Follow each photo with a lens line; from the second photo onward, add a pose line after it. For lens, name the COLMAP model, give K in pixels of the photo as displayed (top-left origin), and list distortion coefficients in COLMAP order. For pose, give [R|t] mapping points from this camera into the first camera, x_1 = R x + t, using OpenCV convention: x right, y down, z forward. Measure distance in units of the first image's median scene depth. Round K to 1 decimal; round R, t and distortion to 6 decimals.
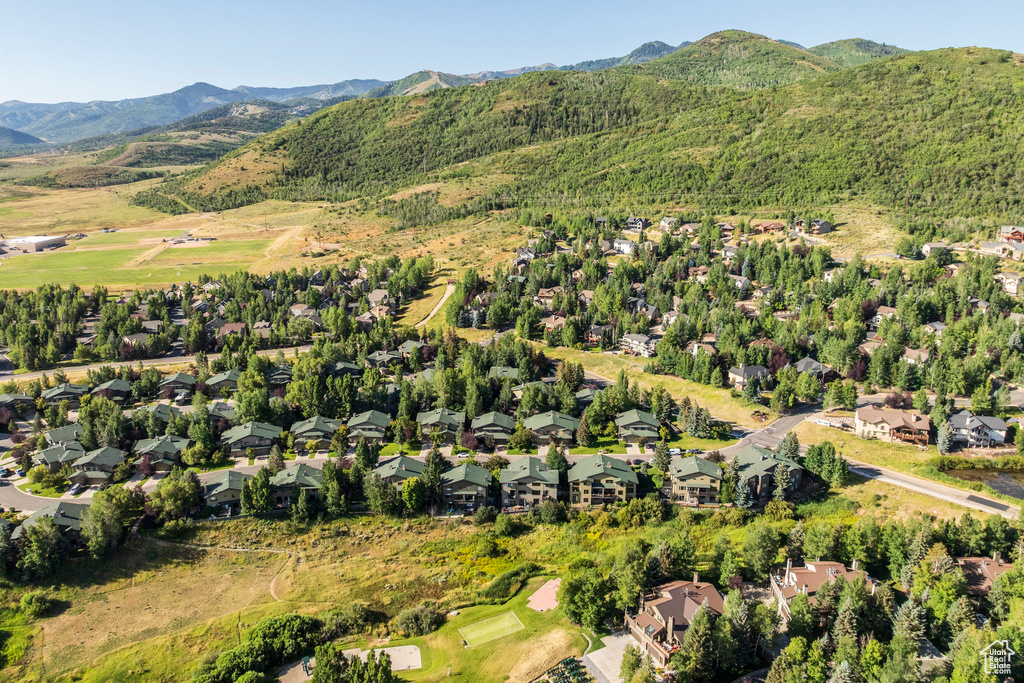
lens RADIAL K [[723.4, 0, 514.7], [0, 723.4, 308.1], [0, 0, 1]] dist [-0.043632, 0.008308]
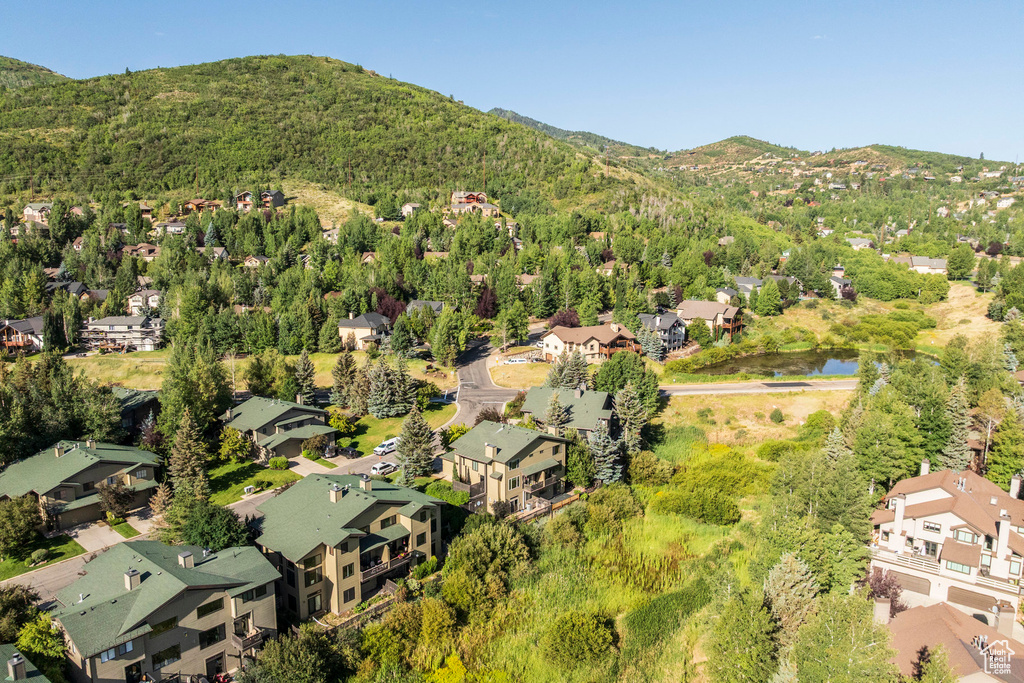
lens RADIAL K [[723.4, 0, 512.8], [0, 723.4, 342.0], [0, 0, 1]] dist [-0.043632, 0.008308]
pose [[0.608936, -0.128325, 0.782771, -0.060000], [0.177854, 0.983790, 0.022923, 0.082602], [-0.773023, 0.125260, 0.621888, 0.384526]]
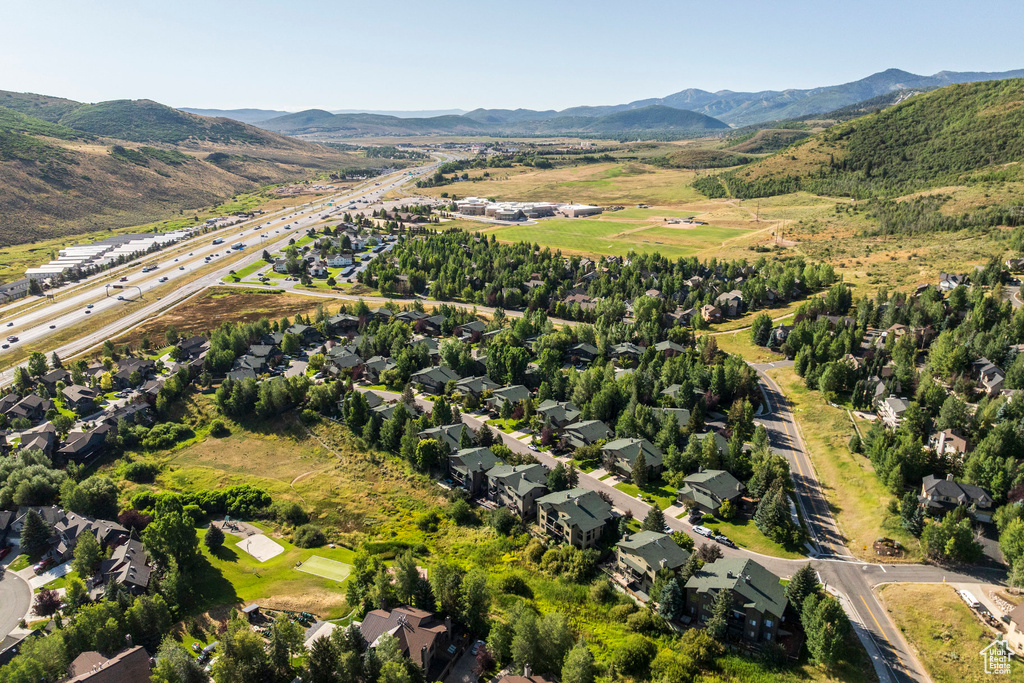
lens RADIAL K [[723.4, 0, 513.2], [0, 723.4, 340.4], [0, 0, 1]] dist [-0.043632, 0.008308]
pose [[0.636541, 0.223704, -0.738087, 0.380492], [-0.181068, 0.973608, 0.138931, -0.045573], [0.749687, 0.045209, 0.660247, 0.193678]]
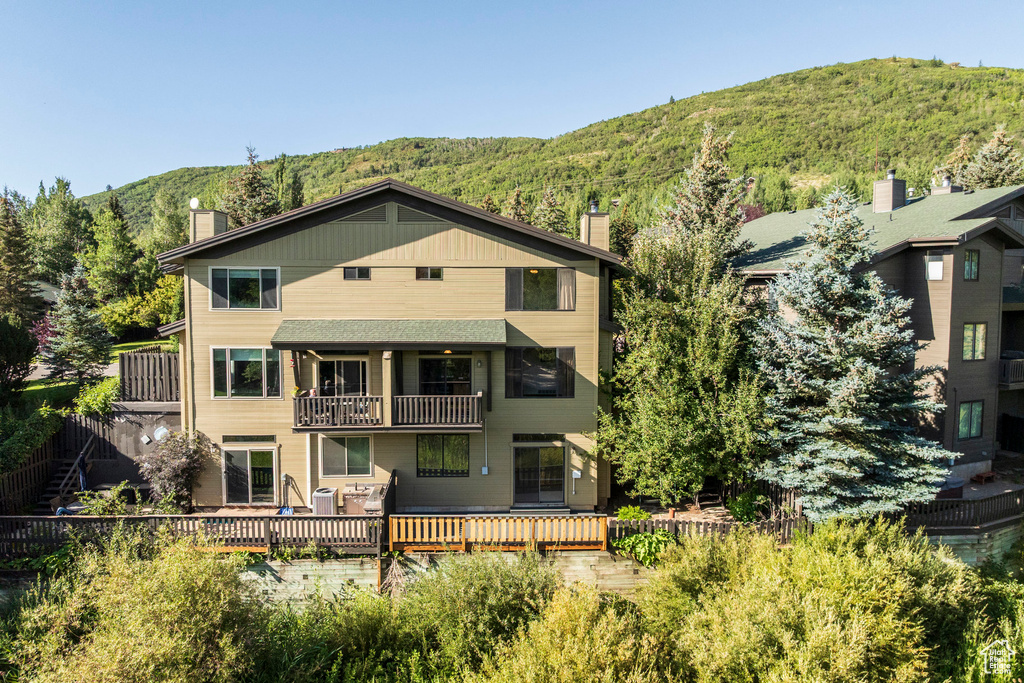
lens RADIAL K [[723.4, 0, 512.3], [0, 723.4, 339.7], [0, 0, 1]] dist [-0.043632, 0.008308]
pose [[0.991805, -0.007131, 0.127564, 0.139902], [0.027105, 0.987457, -0.155545, 0.142311], [-0.124855, 0.157728, 0.979558, 0.485295]]
